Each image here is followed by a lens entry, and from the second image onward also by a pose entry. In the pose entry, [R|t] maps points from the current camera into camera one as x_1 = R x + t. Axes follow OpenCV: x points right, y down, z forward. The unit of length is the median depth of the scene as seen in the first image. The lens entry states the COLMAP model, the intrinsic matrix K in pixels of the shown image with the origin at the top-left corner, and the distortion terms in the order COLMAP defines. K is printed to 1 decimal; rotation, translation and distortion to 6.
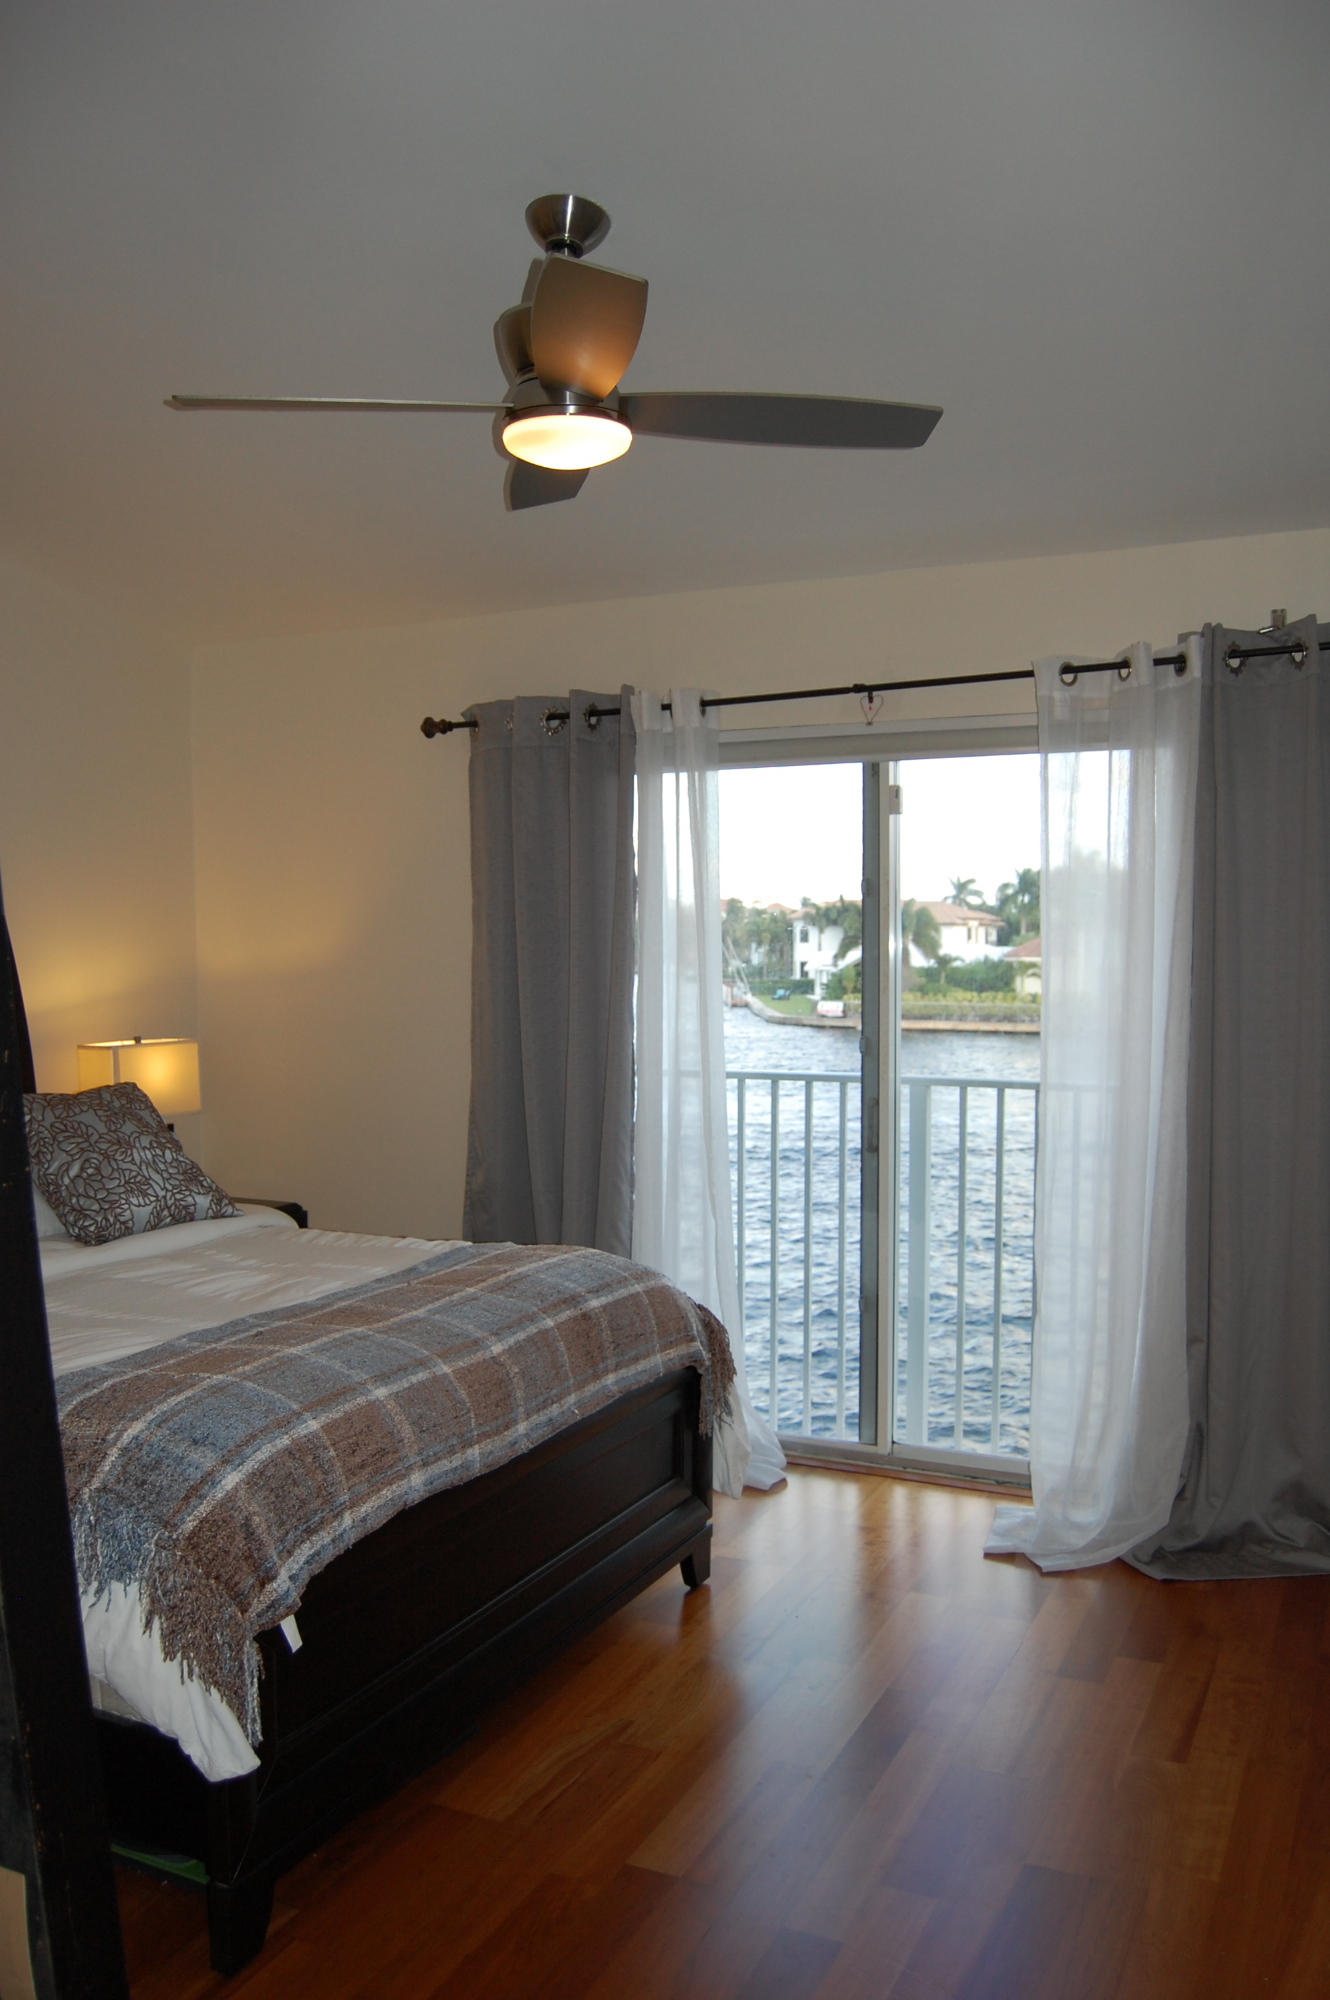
lens RADIAL K [[1643.2, 0, 662.0], [0, 1643.2, 1014.0], [0, 0, 1]] dist [-0.081339, 0.002976]
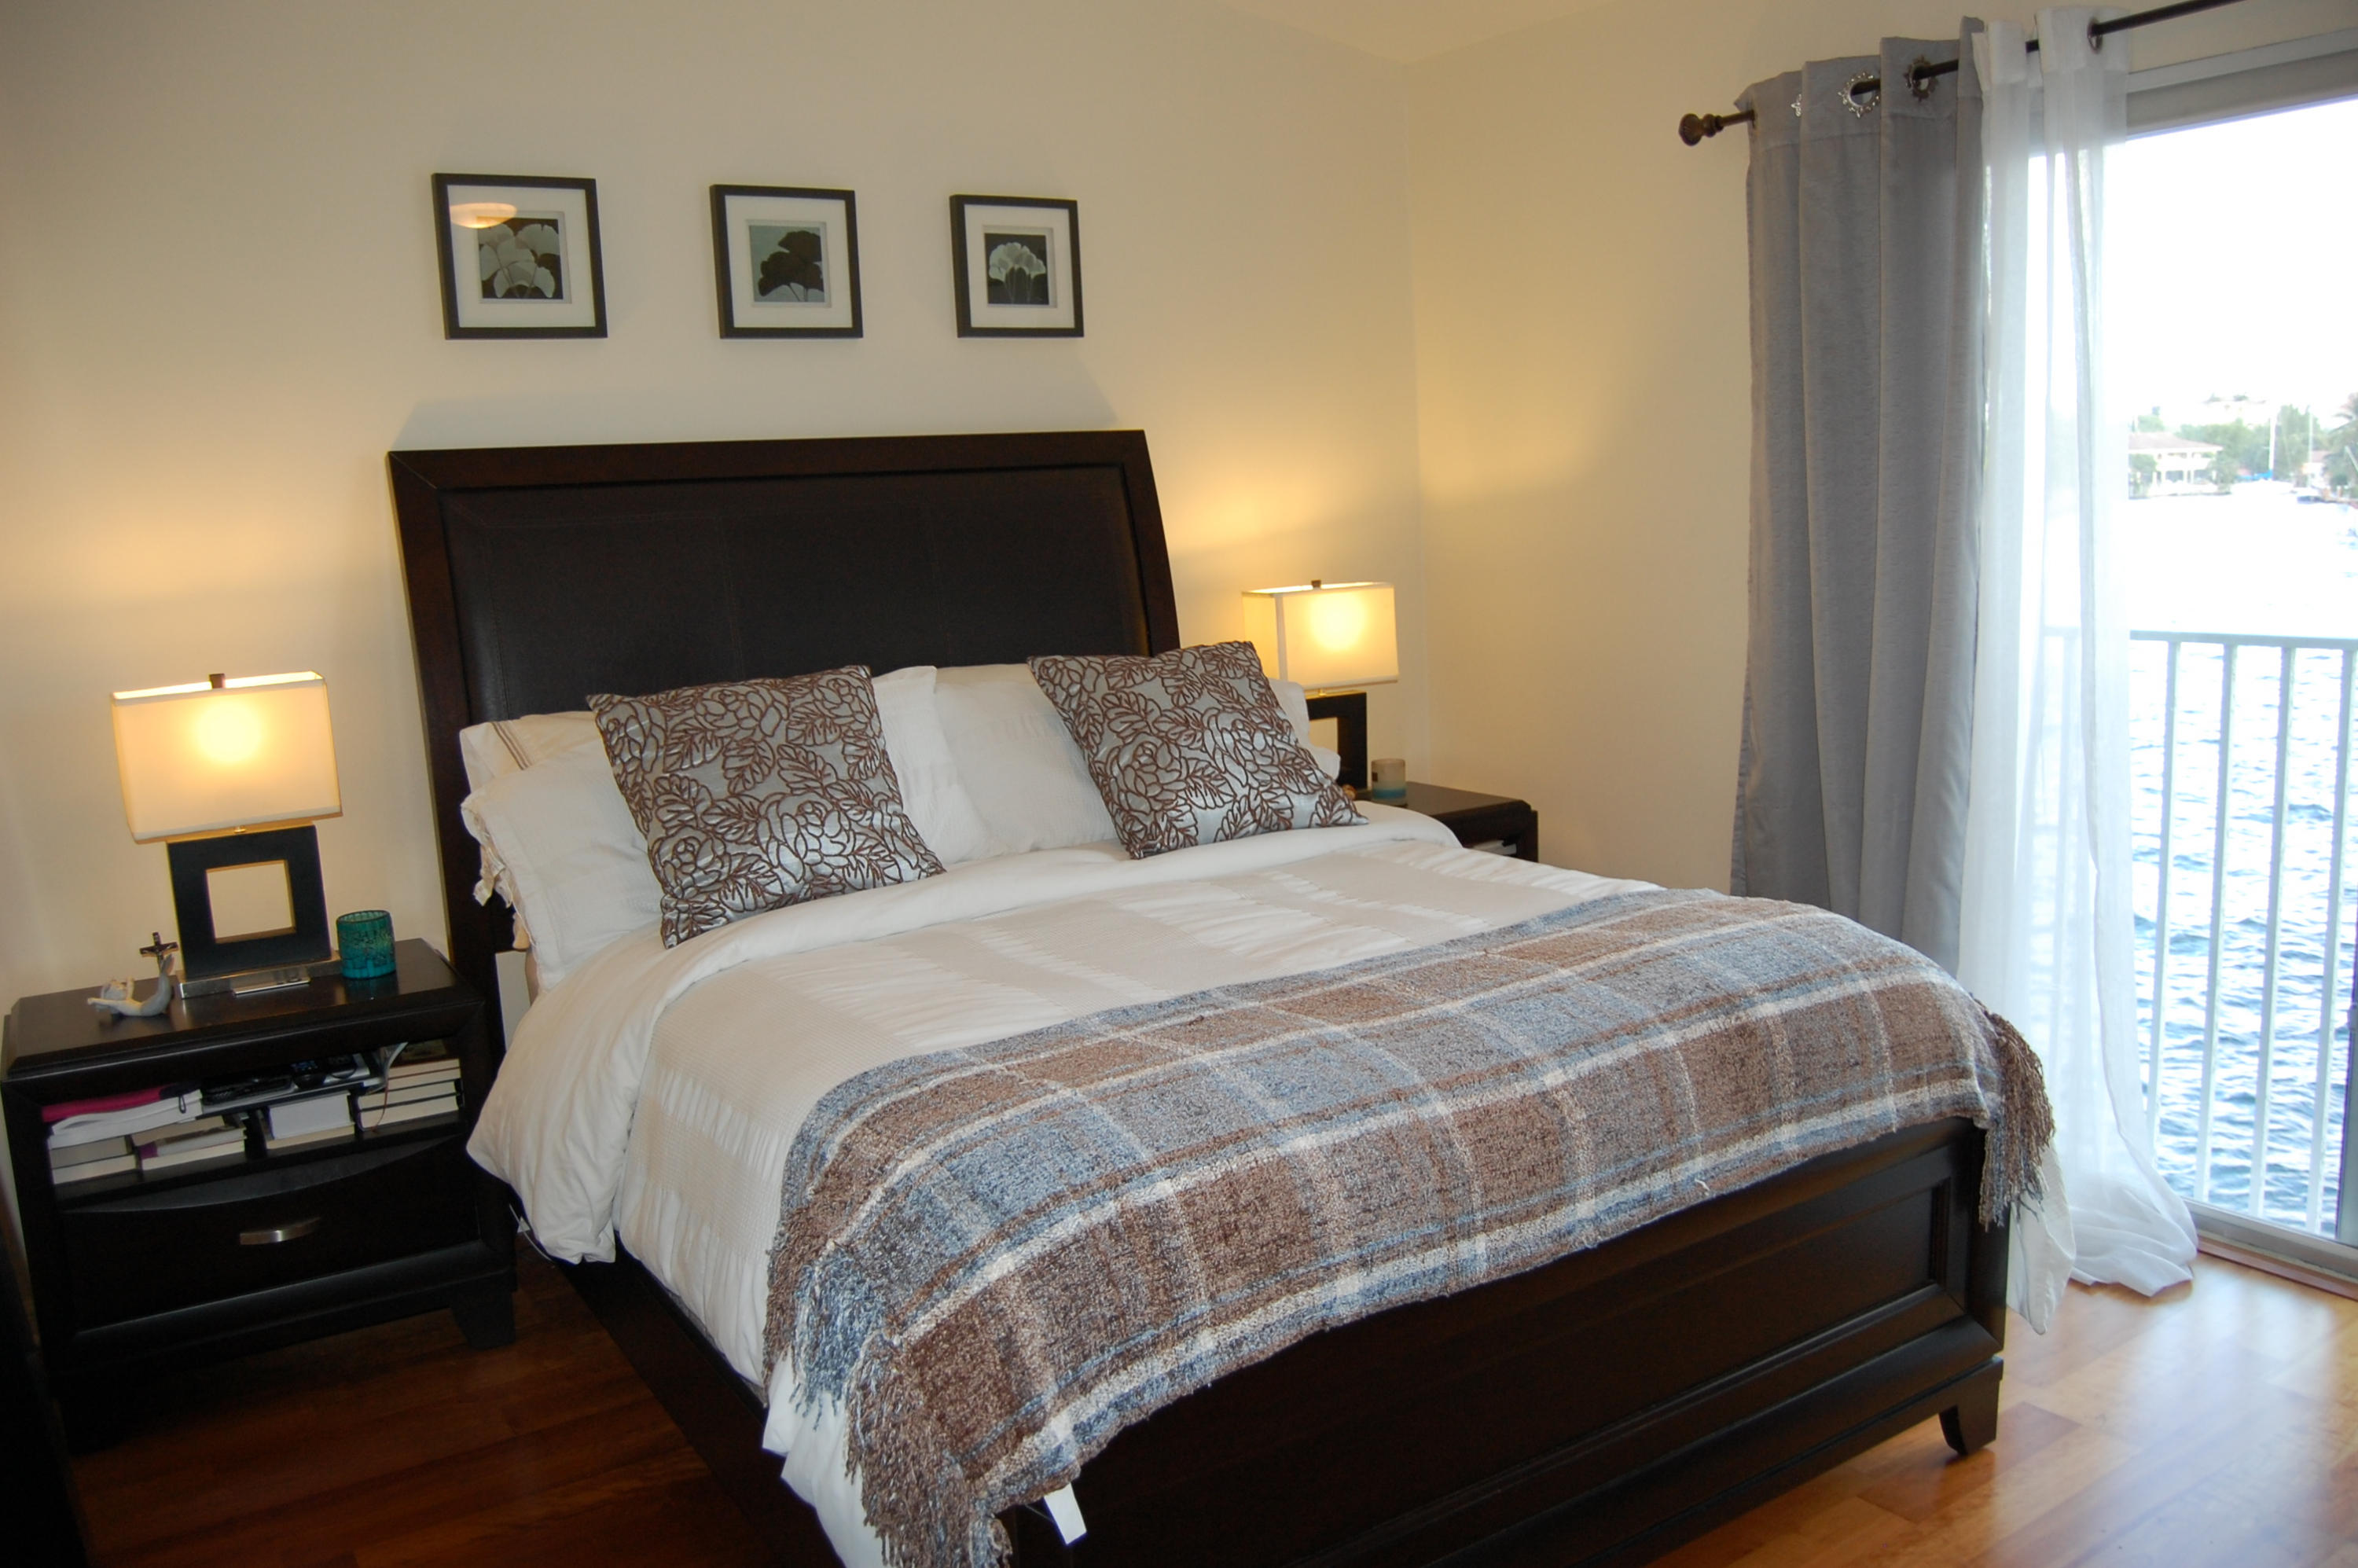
lens RADIAL K [[1844.4, 0, 1192.7], [0, 1844.4, 772.7], [0, 0, 1]] dist [-0.089427, 0.029241]
pose [[0.857417, 0.043649, -0.512768, 0.106583], [0.017777, 0.993290, 0.114278, 0.004756], [0.514315, -0.107099, 0.850888, 0.273279]]
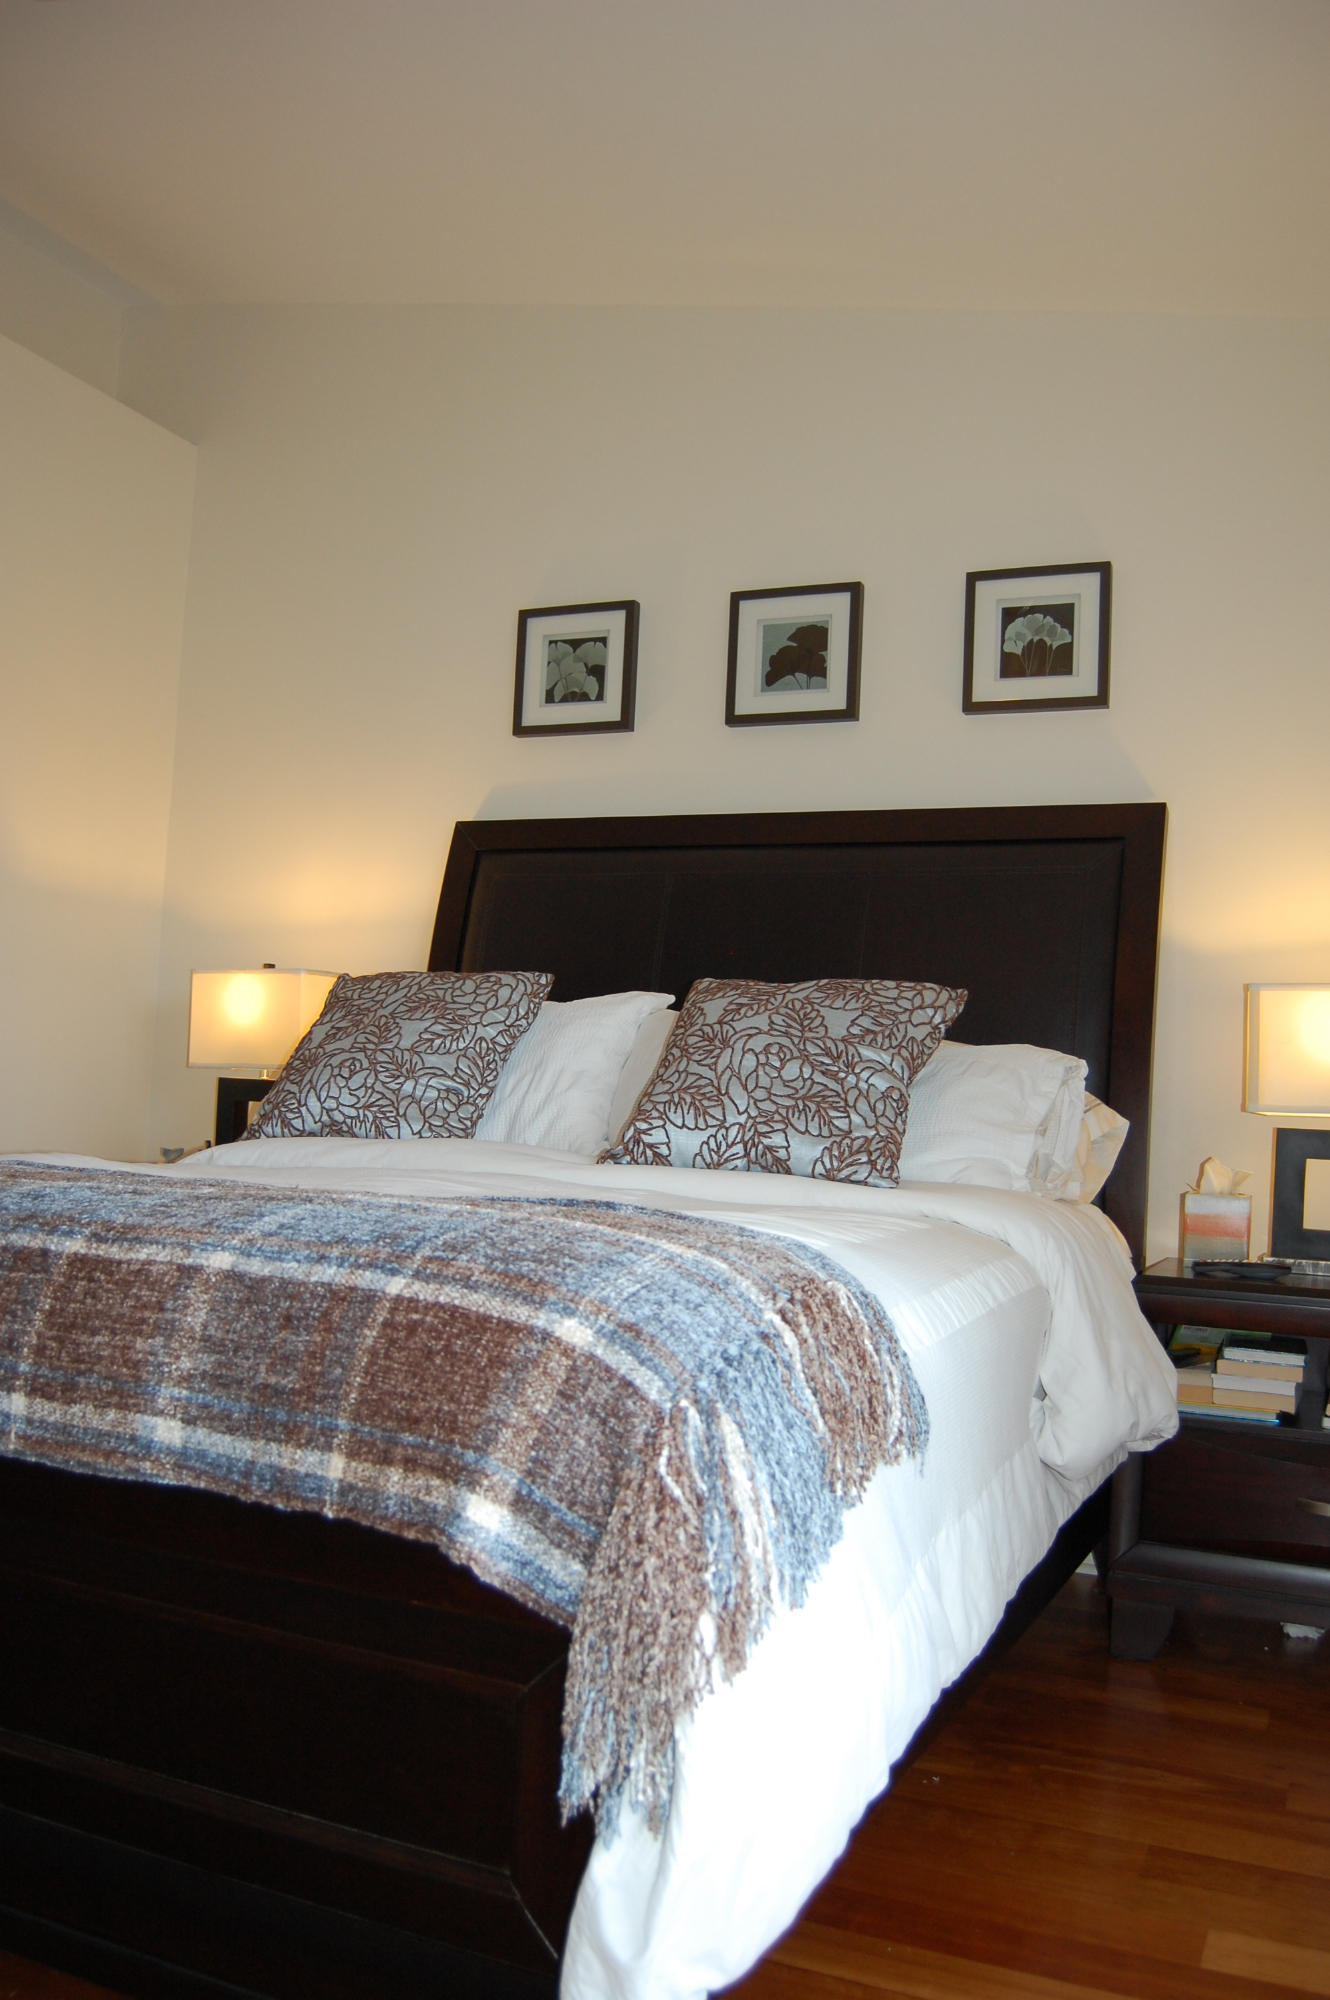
lens RADIAL K [[1643.2, 0, 655.9], [0, 1643.2, 1015.7], [0, 0, 1]] dist [-0.081339, 0.002976]
pose [[0.033397, -0.048950, -0.998243, 0.342165], [-0.095576, 0.994066, -0.051943, 0.107268], [0.994862, 0.097143, 0.028520, 0.953302]]
